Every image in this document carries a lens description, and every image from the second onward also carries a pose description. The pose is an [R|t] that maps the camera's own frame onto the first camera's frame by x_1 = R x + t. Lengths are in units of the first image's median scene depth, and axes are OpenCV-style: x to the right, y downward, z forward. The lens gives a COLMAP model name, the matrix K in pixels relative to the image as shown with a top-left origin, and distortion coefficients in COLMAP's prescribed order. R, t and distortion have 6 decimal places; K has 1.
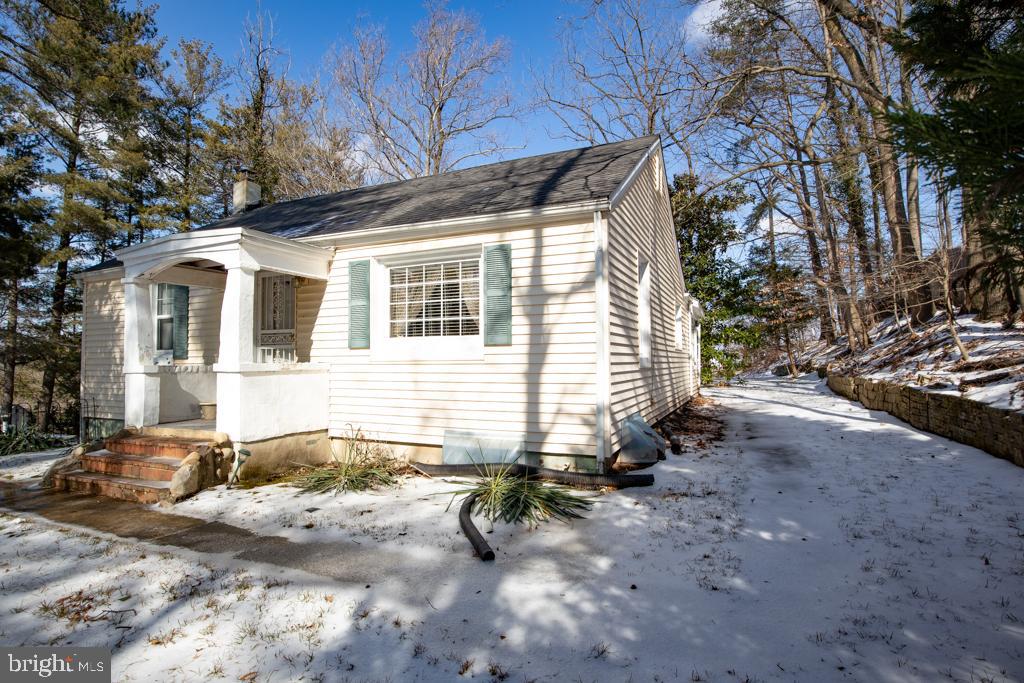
lens RADIAL K [[518.8, 0, 512.5], [0, 518.8, 342.0], [0, 0, 1]] dist [-0.042868, 0.002253]
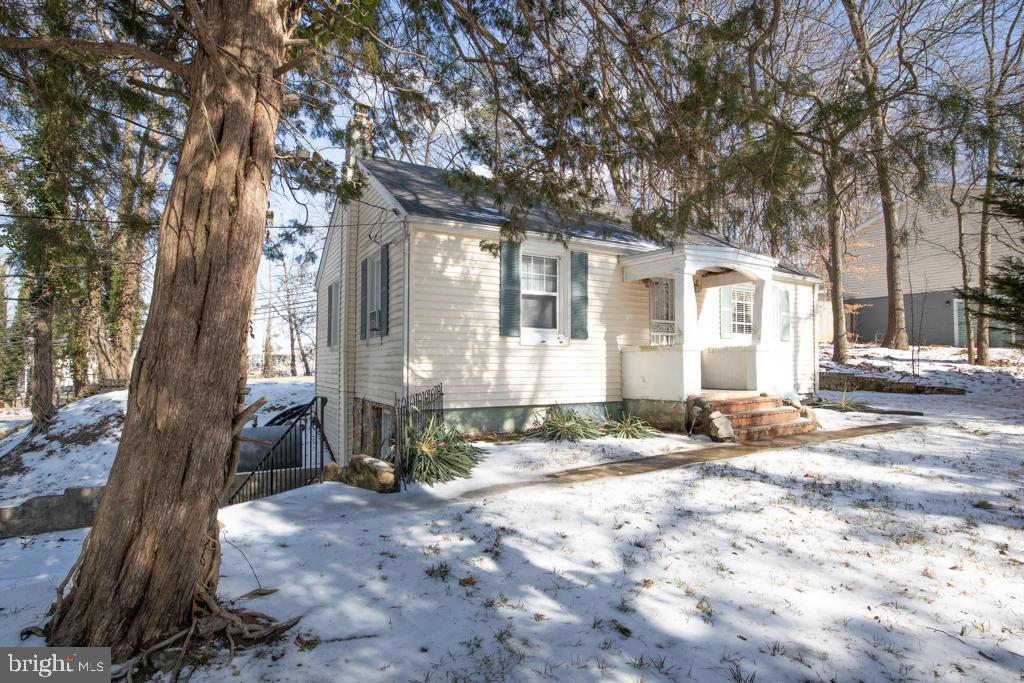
lens RADIAL K [[518.8, 0, 512.4], [0, 518.8, 341.6], [0, 0, 1]] dist [-0.042868, 0.002253]
pose [[0.584361, 0.033553, 0.810800, -1.836141], [-0.053099, 0.998585, -0.003054, 0.057383], [-0.809754, -0.041268, 0.585316, 0.581565]]
